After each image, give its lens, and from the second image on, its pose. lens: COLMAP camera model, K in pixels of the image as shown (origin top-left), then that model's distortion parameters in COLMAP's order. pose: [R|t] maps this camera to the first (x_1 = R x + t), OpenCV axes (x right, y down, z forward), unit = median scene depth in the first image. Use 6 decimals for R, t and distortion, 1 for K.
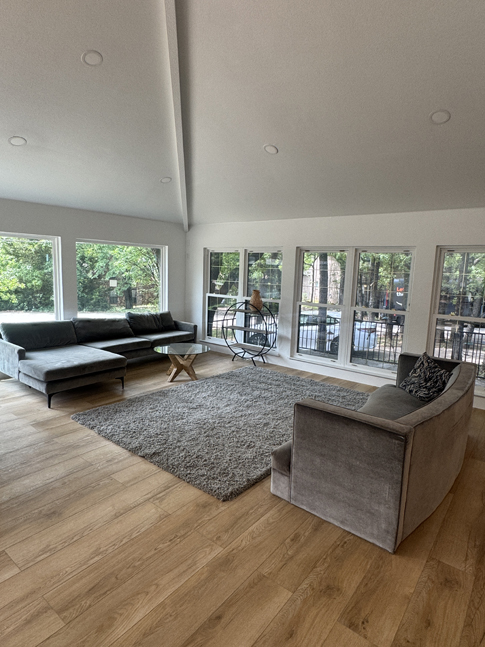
lens RADIAL K [[379.6, 0, 241.4], [0, 379.6, 325.9], [0, 0, 1]] dist [0.074897, 0.000452]
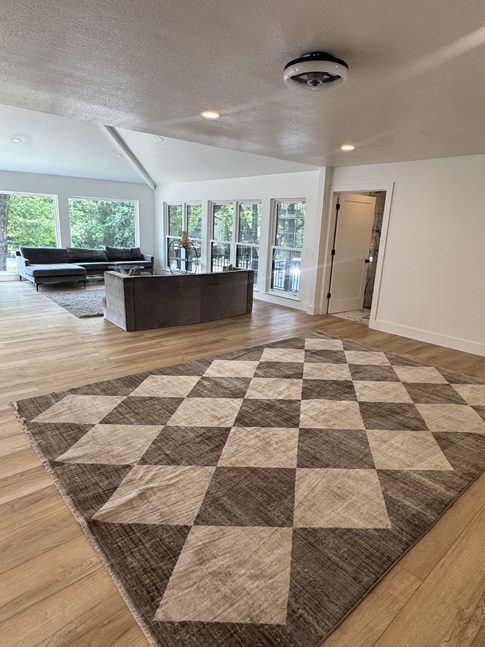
lens RADIAL K [[379.6, 0, 241.4], [0, 379.6, 325.9], [0, 0, 1]] dist [0.074897, 0.000452]
pose [[0.980285, 0.041663, -0.193148, 0.496072], [-0.019792, 0.993305, 0.113813, 0.086317], [0.196597, -0.107746, 0.974546, -0.386384]]
